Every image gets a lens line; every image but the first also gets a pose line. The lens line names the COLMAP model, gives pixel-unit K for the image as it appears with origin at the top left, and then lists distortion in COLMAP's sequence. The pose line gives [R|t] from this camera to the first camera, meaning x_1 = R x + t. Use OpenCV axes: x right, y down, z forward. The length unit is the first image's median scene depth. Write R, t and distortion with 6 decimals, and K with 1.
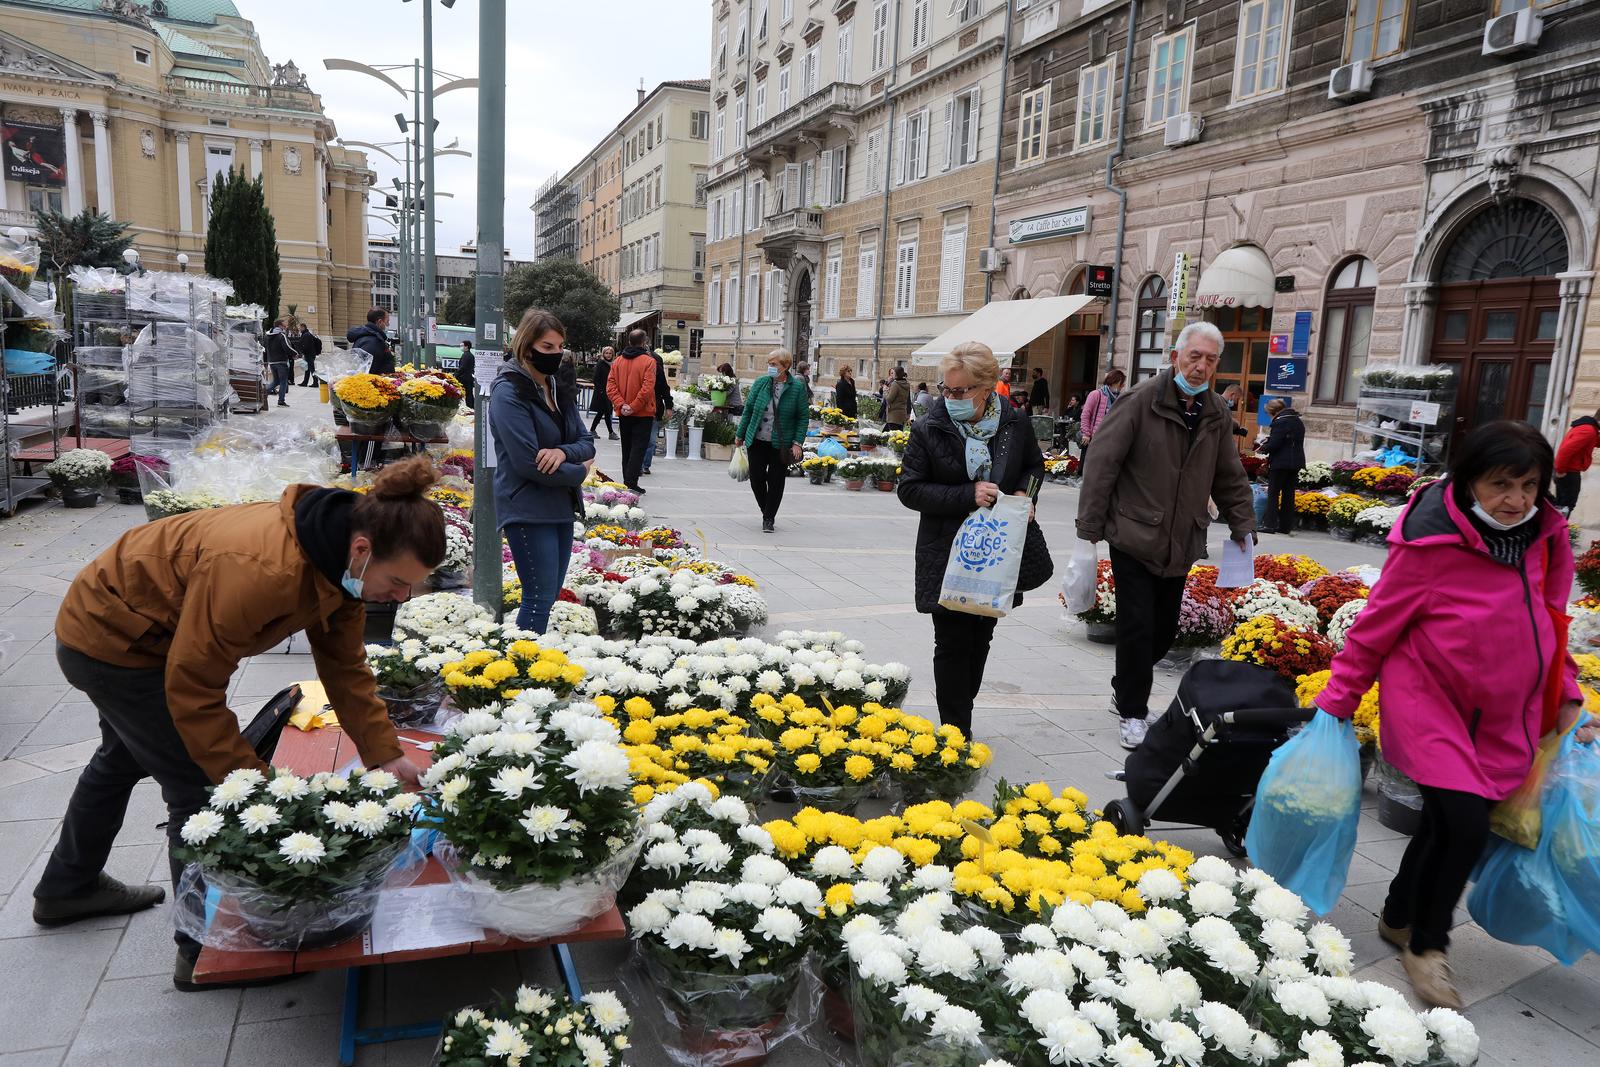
lens RADIAL K [[1170.2, 0, 801.5], [0, 1170.2, 552.7], [0, 0, 1]] dist [-0.047977, 0.083033]
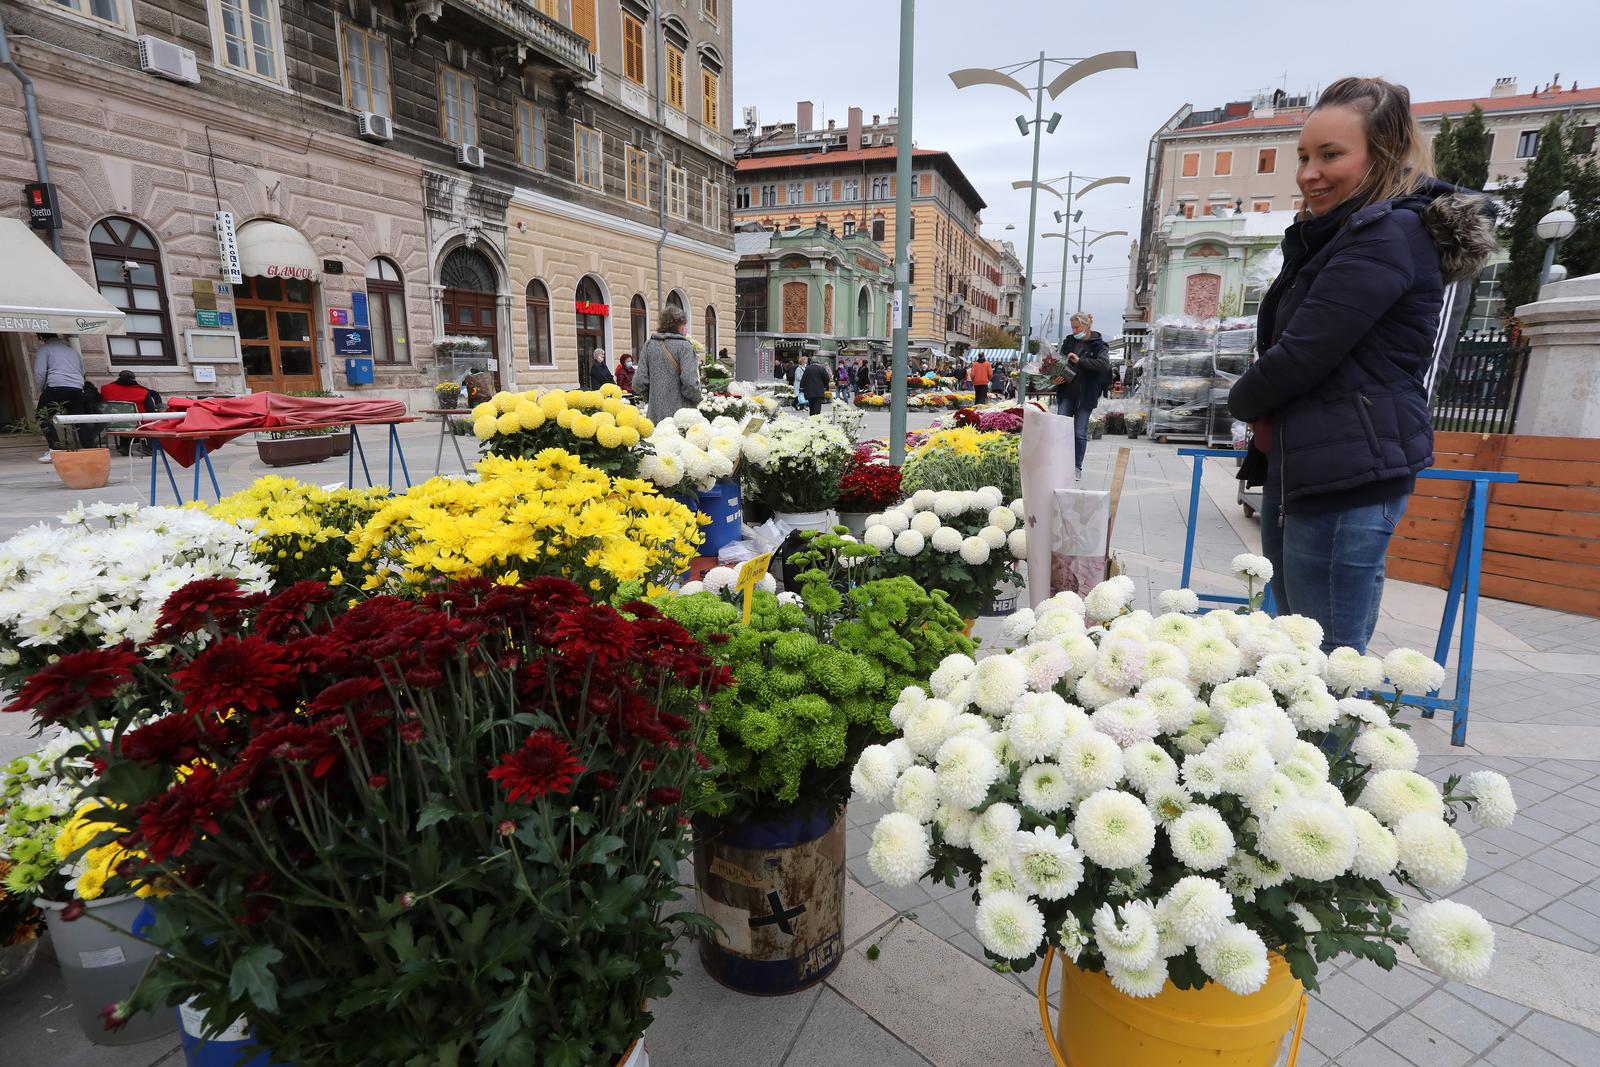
lens RADIAL K [[792.7, 0, 797.5], [0, 792.7, 551.2], [0, 0, 1]] dist [-0.082979, 0.044449]
pose [[-0.745003, -0.187283, 0.640230, -1.356713], [0.074116, 0.930596, 0.358467, -0.532645], [-0.662930, 0.314511, -0.679416, 3.406887]]
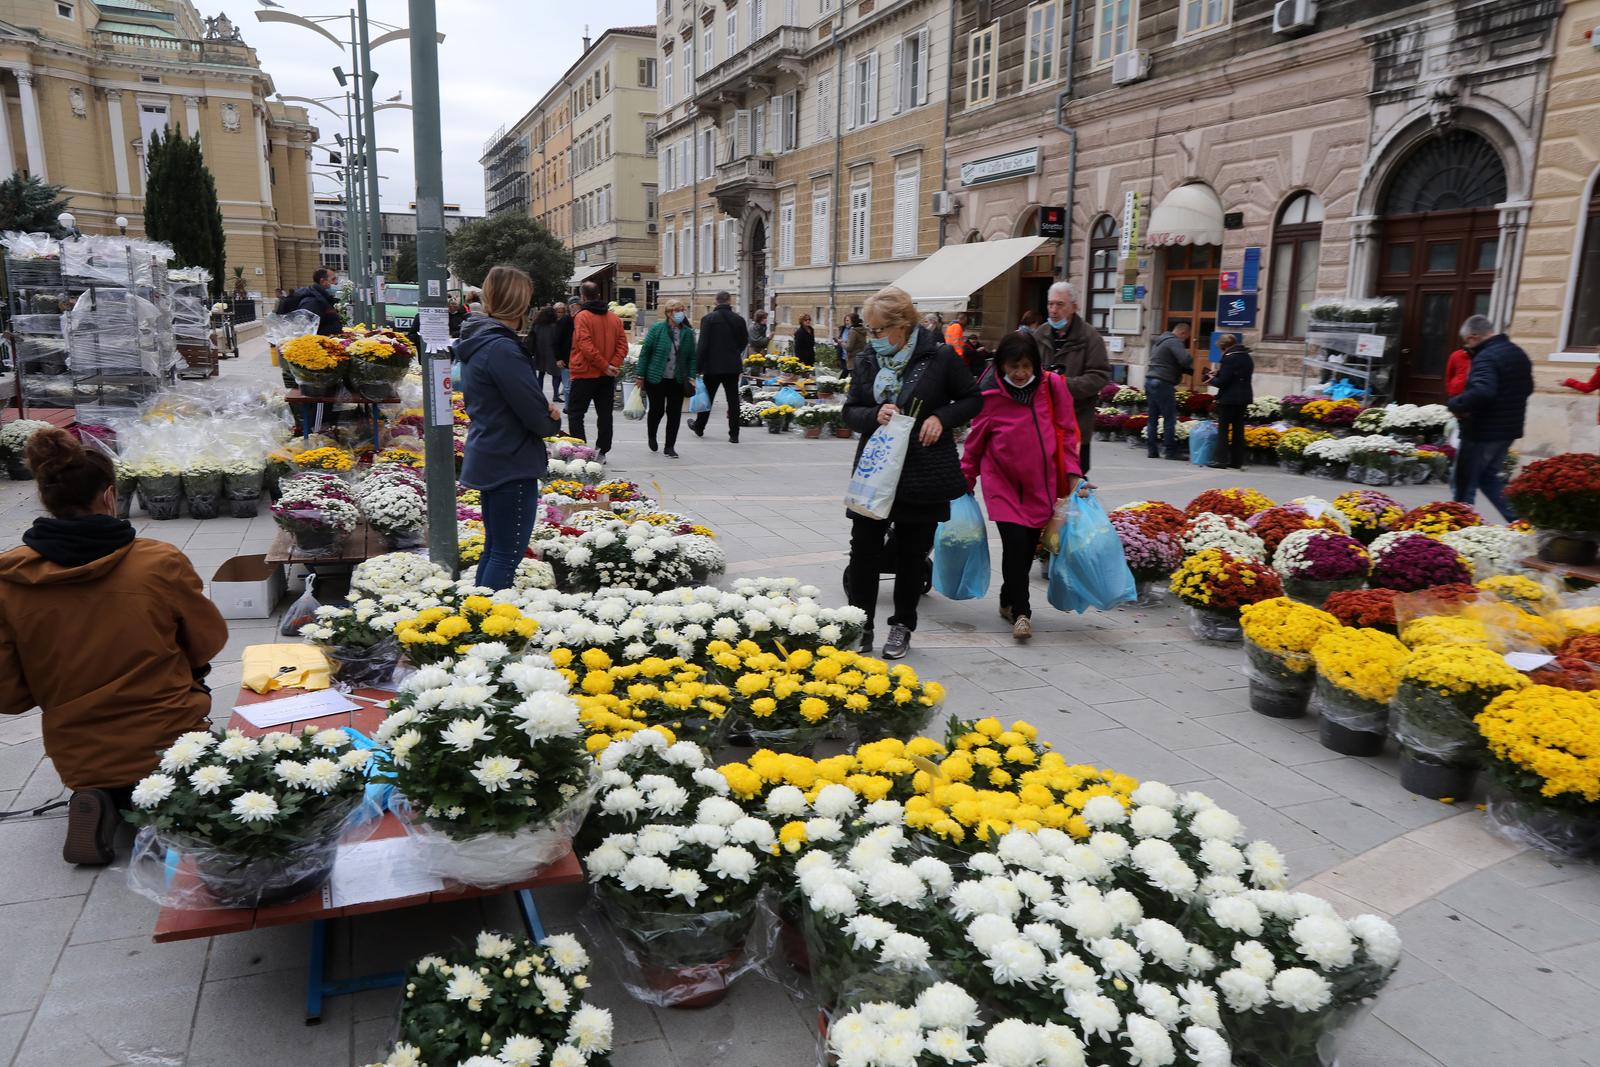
lens RADIAL K [[1162.2, 0, 802.8], [0, 1162.2, 552.8], [0, 0, 1]] dist [-0.047886, 0.077854]
pose [[0.998989, -0.033128, 0.030381, 0.005514], [0.031764, 0.998513, 0.044307, 0.001008], [-0.031804, -0.043298, 0.998556, -0.001883]]
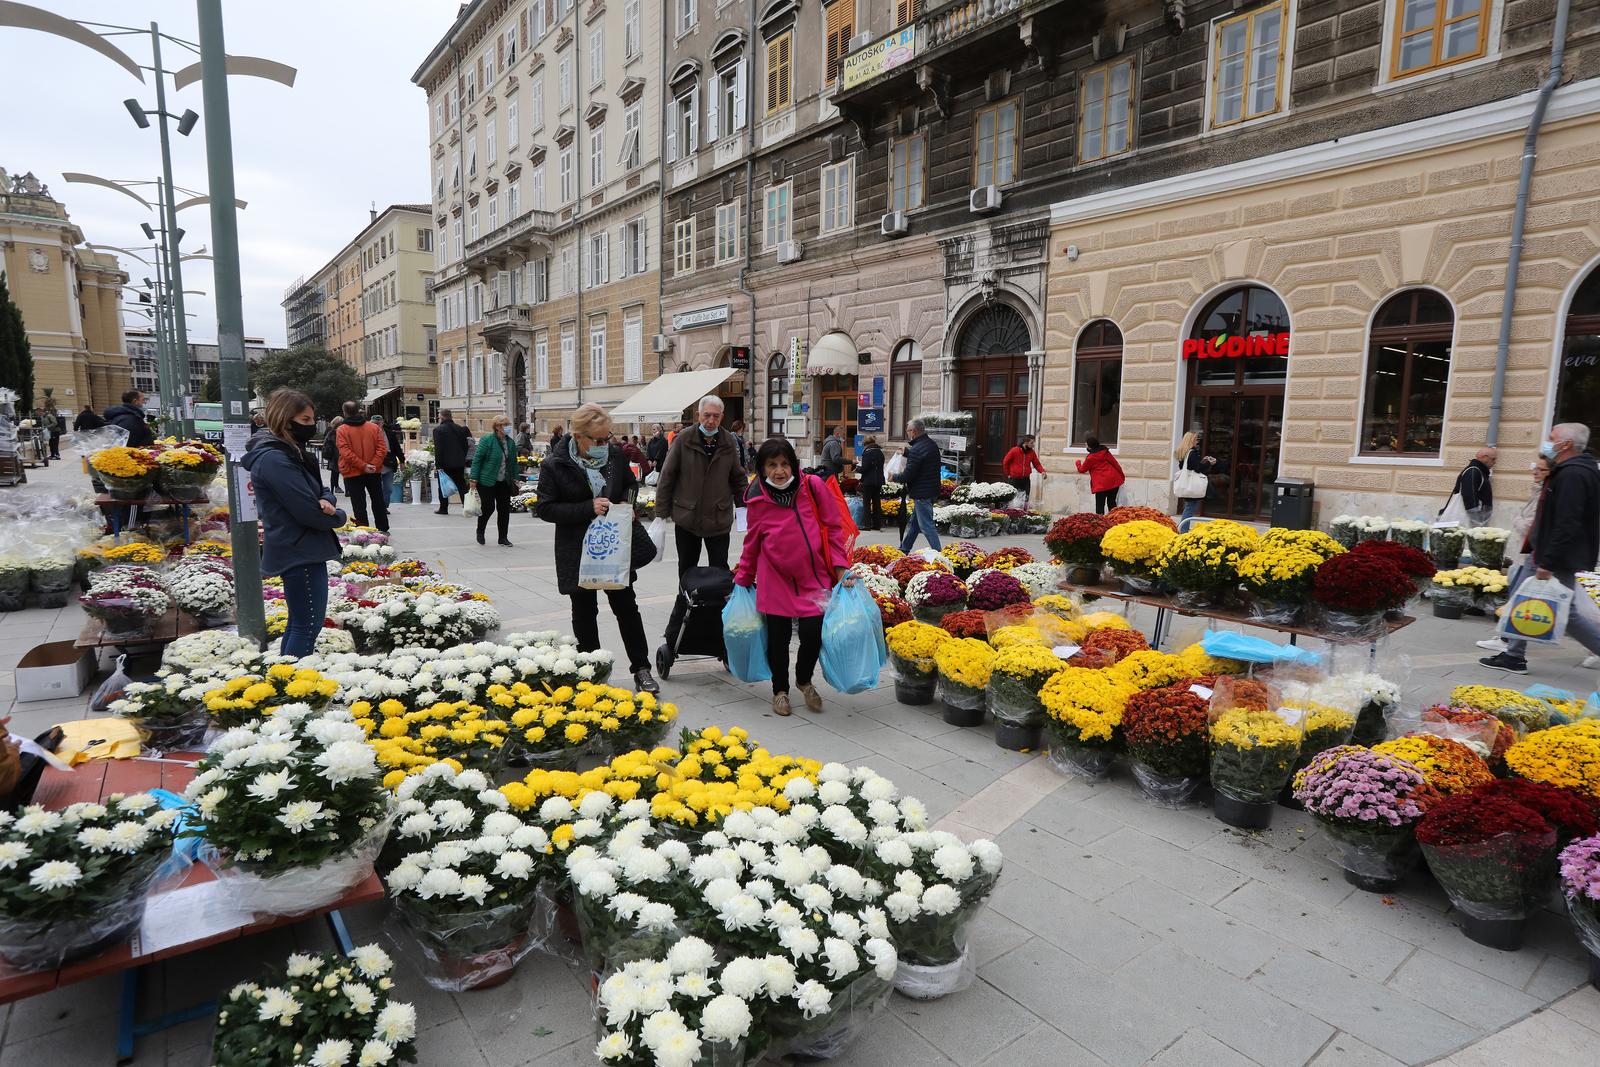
lens RADIAL K [[866.8, 0, 812.6], [0, 866.8, 545.8], [0, 0, 1]] dist [-0.069558, 0.040863]
pose [[0.948104, -0.074102, 0.309203, 0.007622], [0.078847, 0.996883, -0.002858, -0.000267], [-0.308028, 0.027090, 0.950992, 0.000351]]
